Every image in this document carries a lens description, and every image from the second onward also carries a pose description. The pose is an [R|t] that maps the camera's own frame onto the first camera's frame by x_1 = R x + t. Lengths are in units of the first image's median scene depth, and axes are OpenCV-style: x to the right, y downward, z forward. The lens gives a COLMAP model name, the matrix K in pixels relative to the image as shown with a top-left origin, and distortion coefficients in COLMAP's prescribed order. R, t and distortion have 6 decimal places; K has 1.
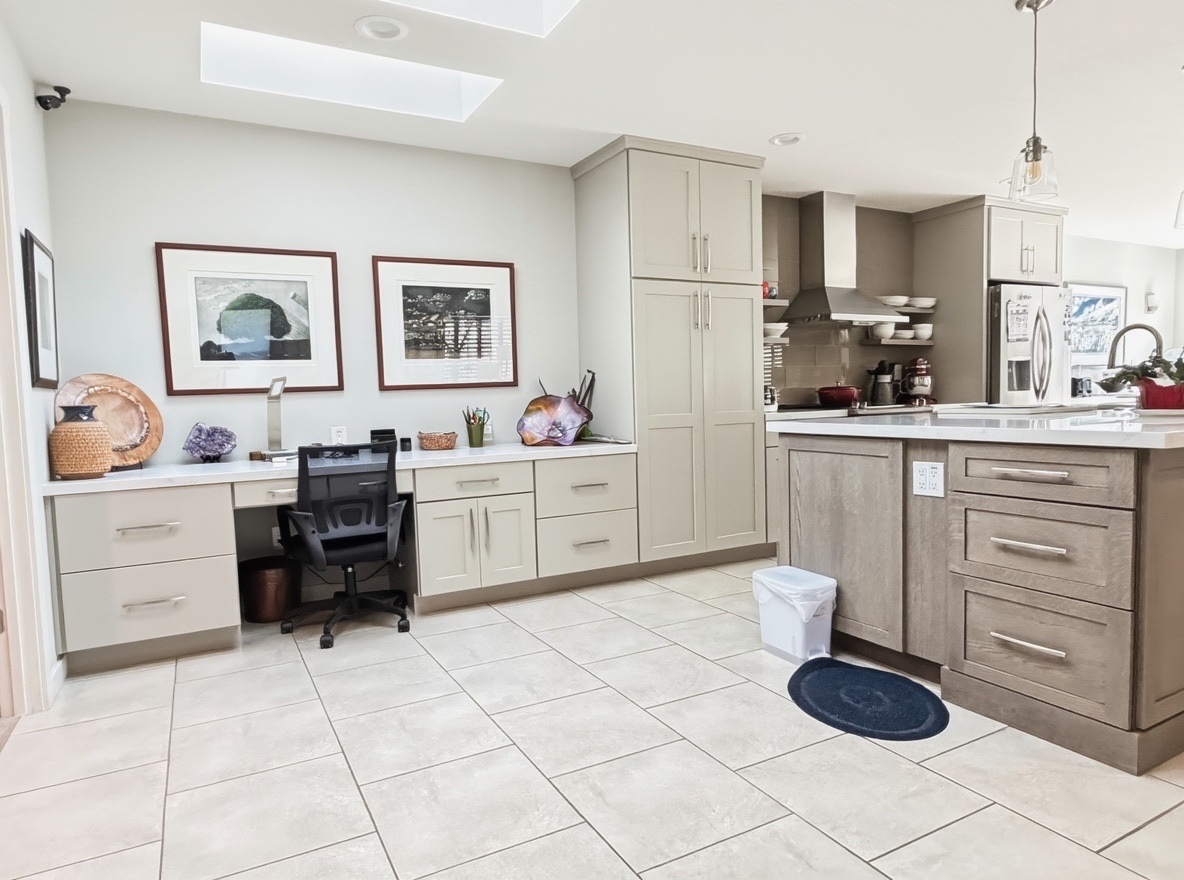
lens RADIAL K [[730.3, 0, 586.4], [0, 730.3, 443.0], [0, 0, 1]] dist [-0.002187, 0.000683]
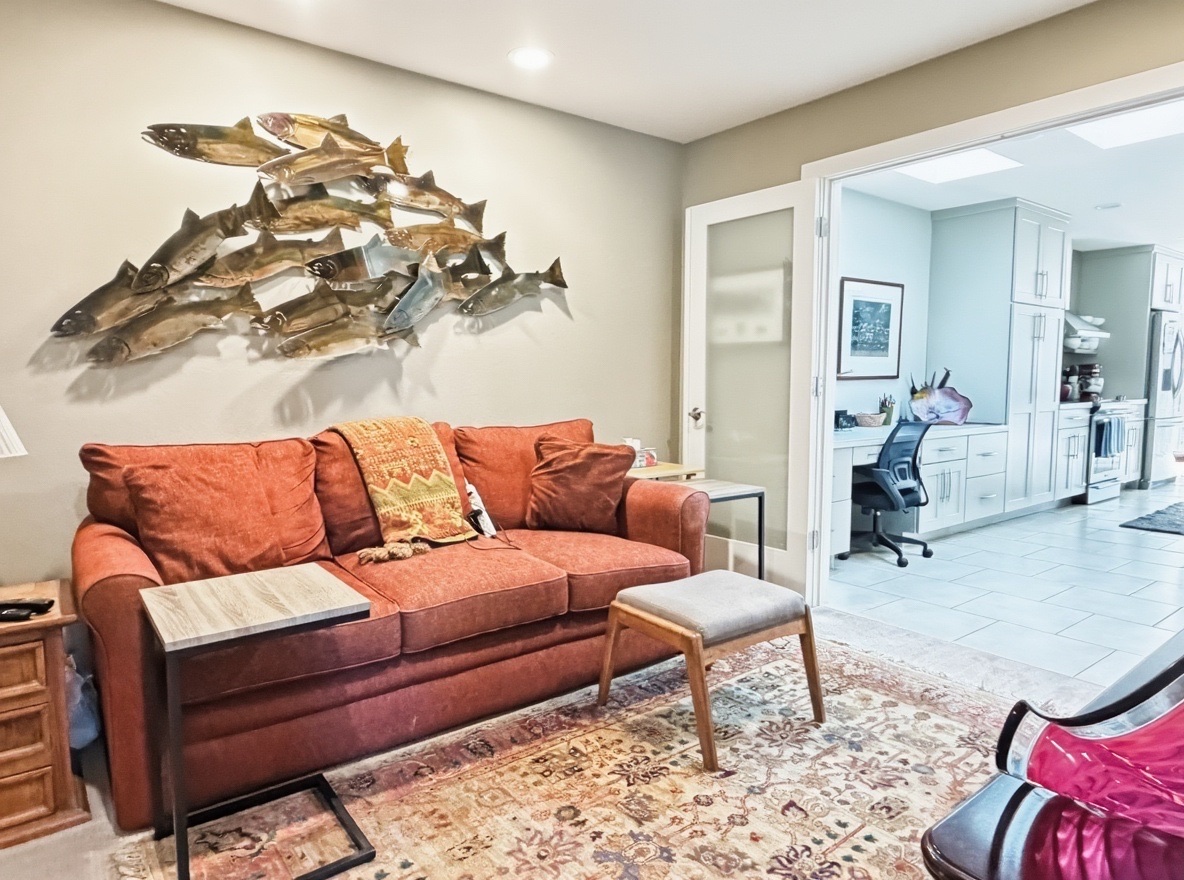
lens RADIAL K [[730.3, 0, 586.4], [0, 730.3, 443.0], [0, 0, 1]] dist [-0.002187, 0.000683]
pose [[0.986140, 0.013133, 0.165396, -0.881369], [-0.016373, 0.999700, 0.018237, 0.022177], [-0.165107, -0.020693, 0.986059, -0.197670]]
